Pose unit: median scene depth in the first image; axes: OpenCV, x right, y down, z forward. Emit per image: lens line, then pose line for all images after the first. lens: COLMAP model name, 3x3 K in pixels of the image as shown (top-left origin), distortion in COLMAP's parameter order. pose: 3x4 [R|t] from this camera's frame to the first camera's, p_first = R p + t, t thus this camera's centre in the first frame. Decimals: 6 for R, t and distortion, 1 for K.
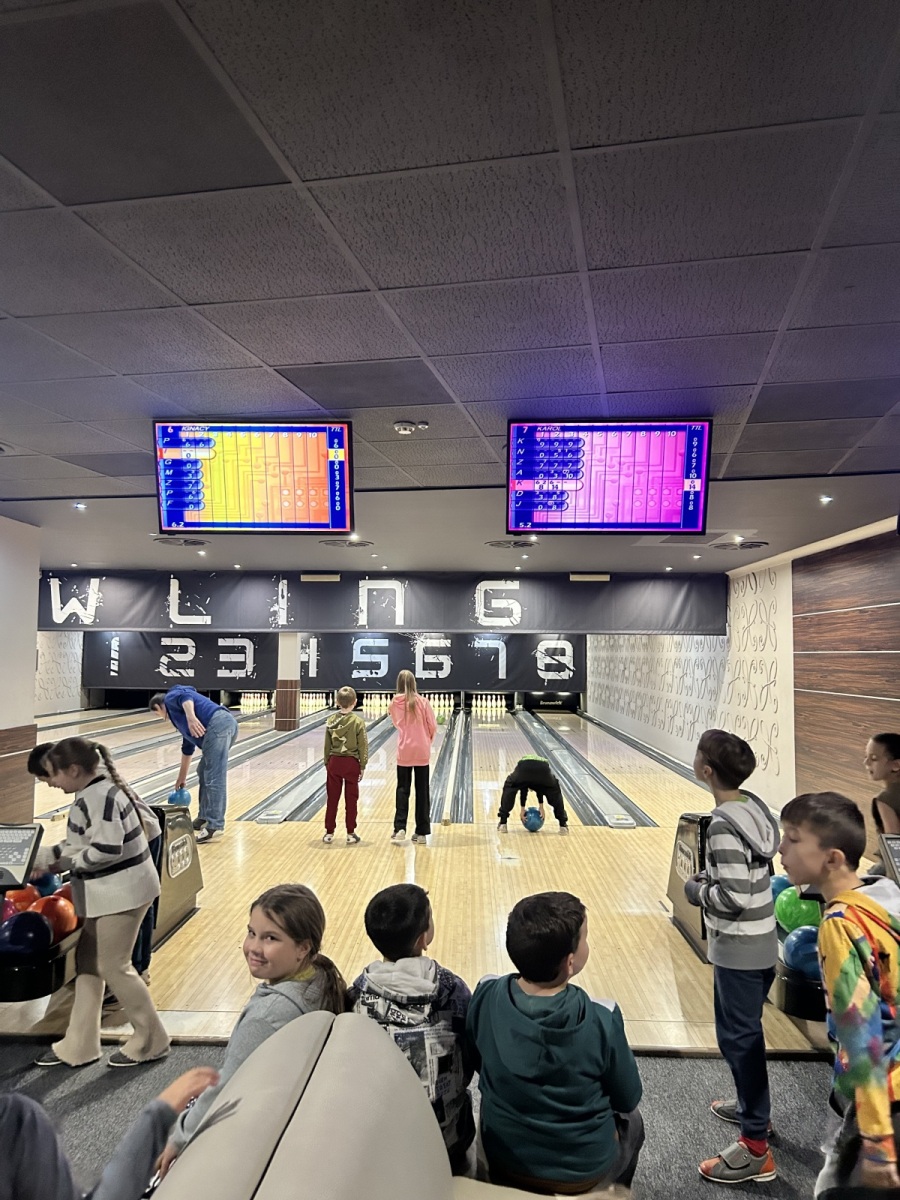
lens RADIAL K [[901.9, 0, 451.4], [0, 901.9, 602.8], [0, 0, 1]] dist [0.046658, -0.054180]
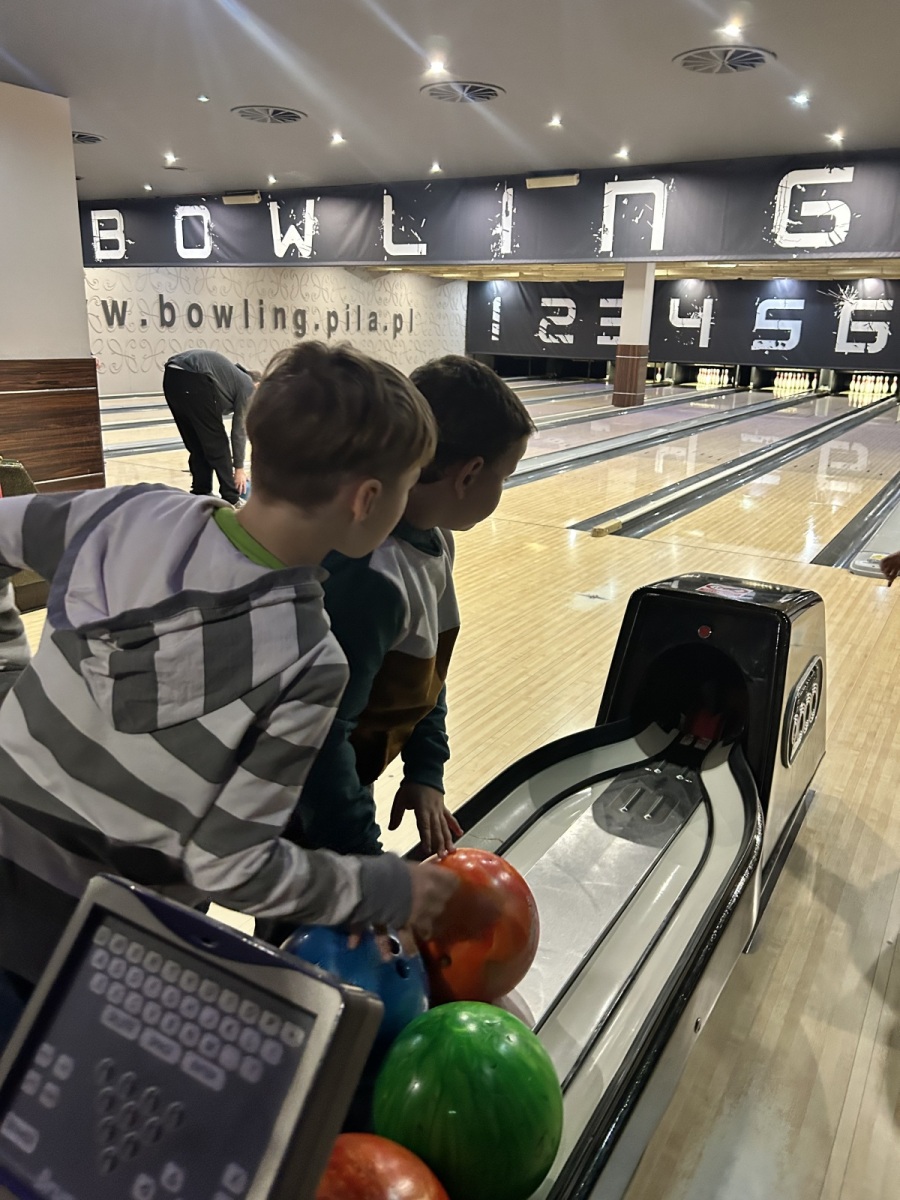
lens RADIAL K [[901.9, 0, 441.7], [0, 901.9, 597.4], [0, 0, 1]] dist [0.046658, -0.054180]
pose [[0.858891, 0.162671, -0.485638, 0.181200], [0.008461, 0.943583, 0.331029, 0.043745], [0.512089, -0.288427, 0.809058, 0.274882]]
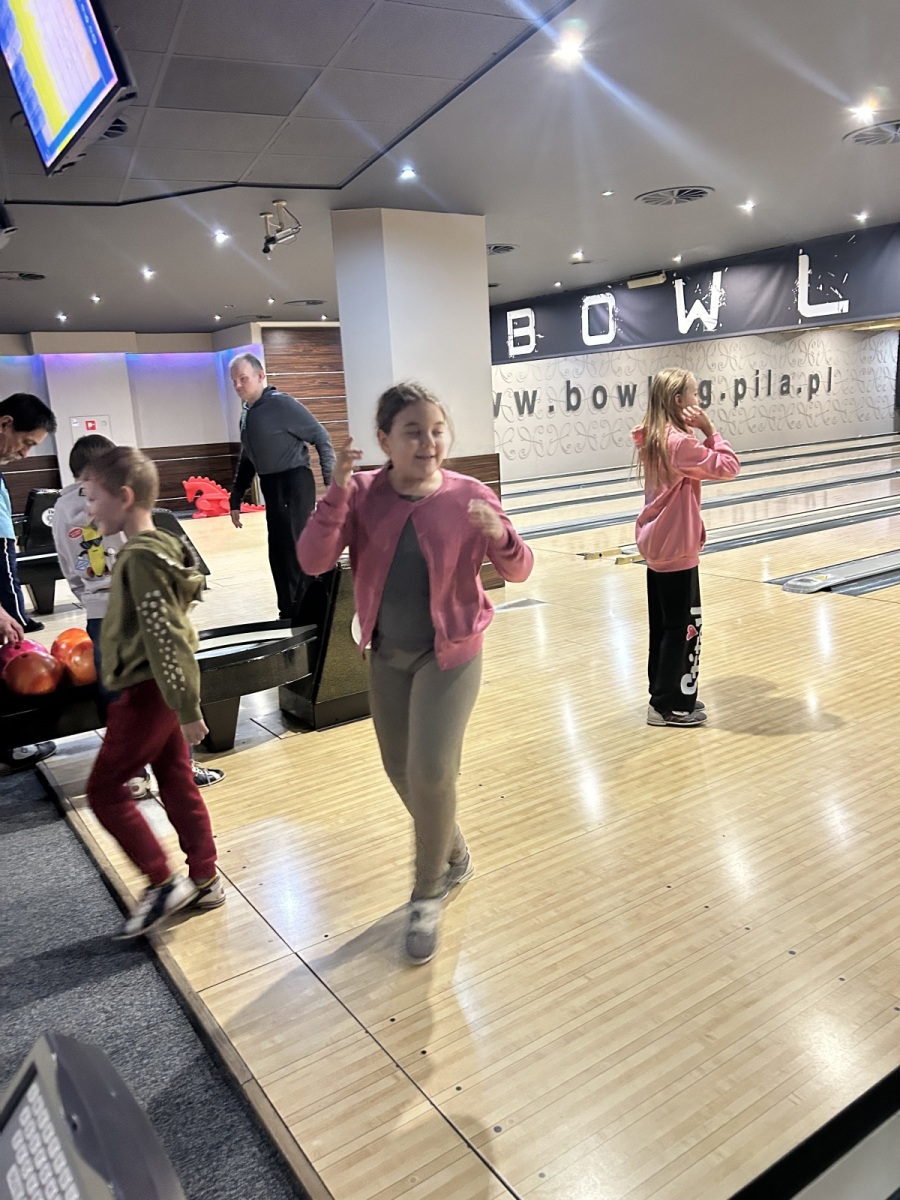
lens RADIAL K [[901.9, 0, 447.3], [0, 901.9, 605.1], [0, 0, 1]] dist [0.046658, -0.054180]
pose [[0.573336, 0.137187, -0.807753, 0.167818], [0.109528, 0.964200, 0.241499, 0.038446], [0.811966, -0.226932, 0.537785, 0.297633]]
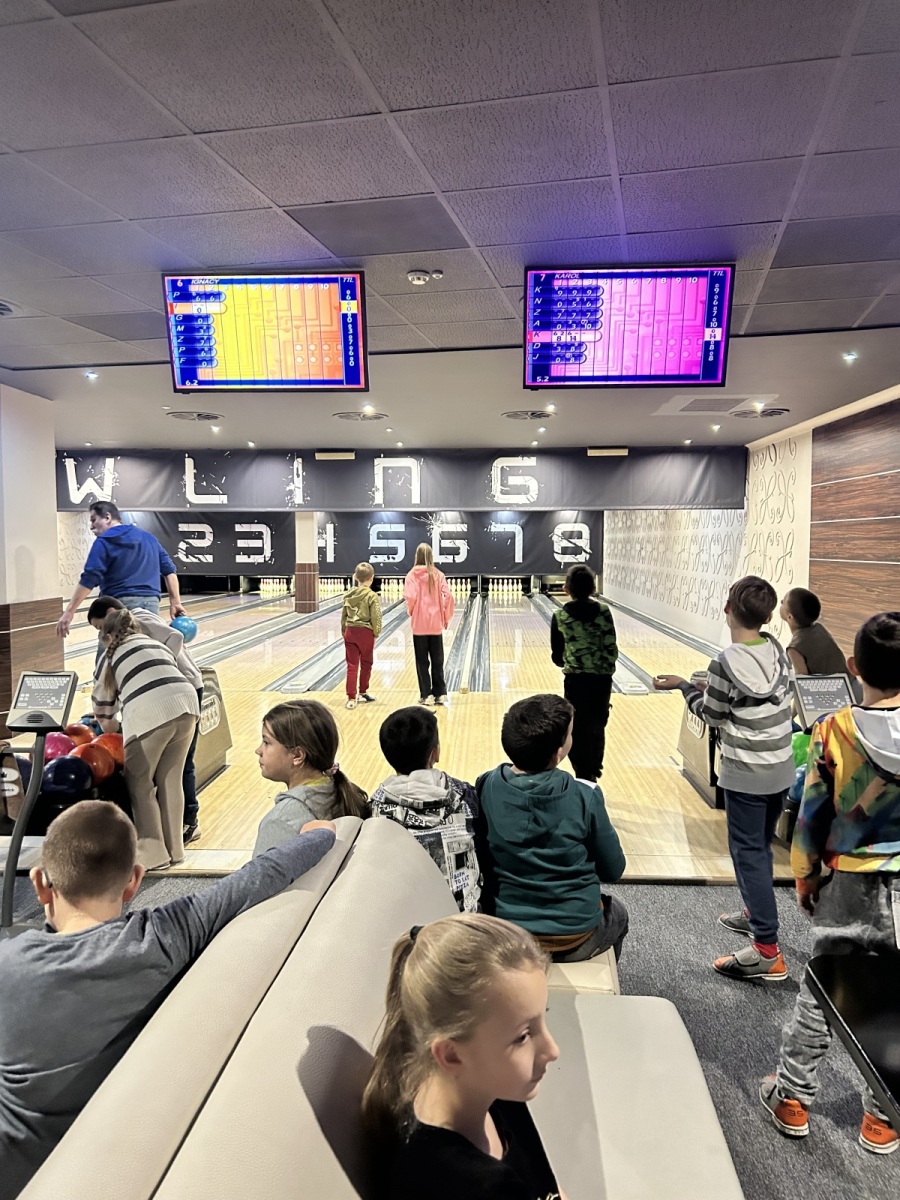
lens RADIAL K [[901.9, 0, 457.5], [0, 901.9, 604.1], [0, 0, 1]] dist [0.046658, -0.054180]
pose [[0.999900, -0.007443, -0.012048, -0.000246], [0.008871, 0.992345, 0.123180, 0.012804], [0.011039, -0.123275, 0.992311, -0.005059]]
